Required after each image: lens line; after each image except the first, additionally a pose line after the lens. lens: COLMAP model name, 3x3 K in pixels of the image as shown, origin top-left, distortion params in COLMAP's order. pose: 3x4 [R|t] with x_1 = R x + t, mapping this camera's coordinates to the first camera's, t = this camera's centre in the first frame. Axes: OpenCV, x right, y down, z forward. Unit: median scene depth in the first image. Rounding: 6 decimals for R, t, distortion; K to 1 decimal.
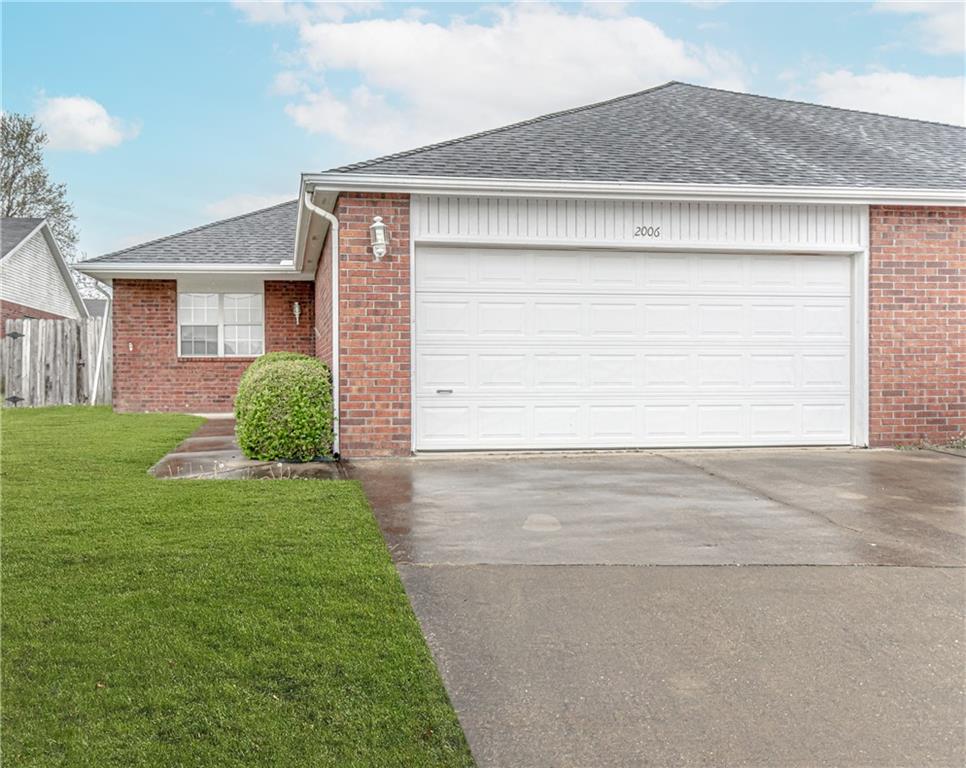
lens RADIAL K [[925.7, 0, 483.0], [0, 925.7, 384.0], [0, 0, 1]] dist [0.000135, 0.006216]
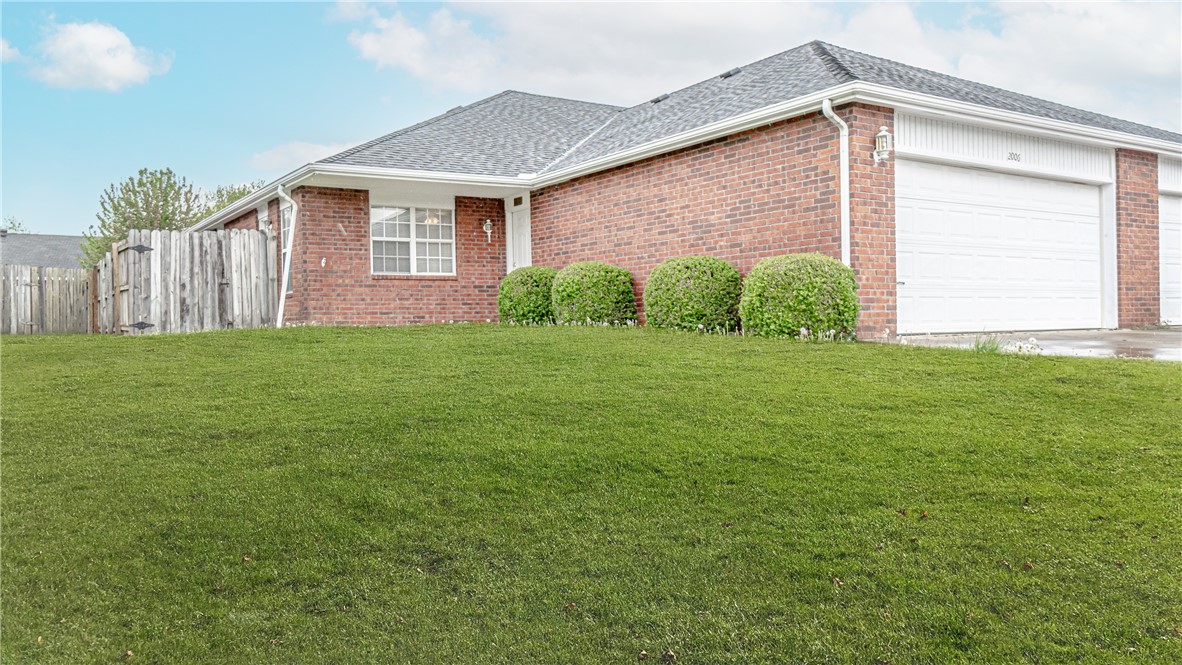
lens RADIAL K [[922.1, 0, 591.0], [0, 922.1, 332.5], [0, 0, 1]] dist [0.005480, 0.000614]
pose [[0.899513, -0.016851, 0.436569, -0.536025], [0.023560, 0.999673, -0.009959, 0.043119], [-0.436258, 0.019244, 0.899616, 0.080347]]
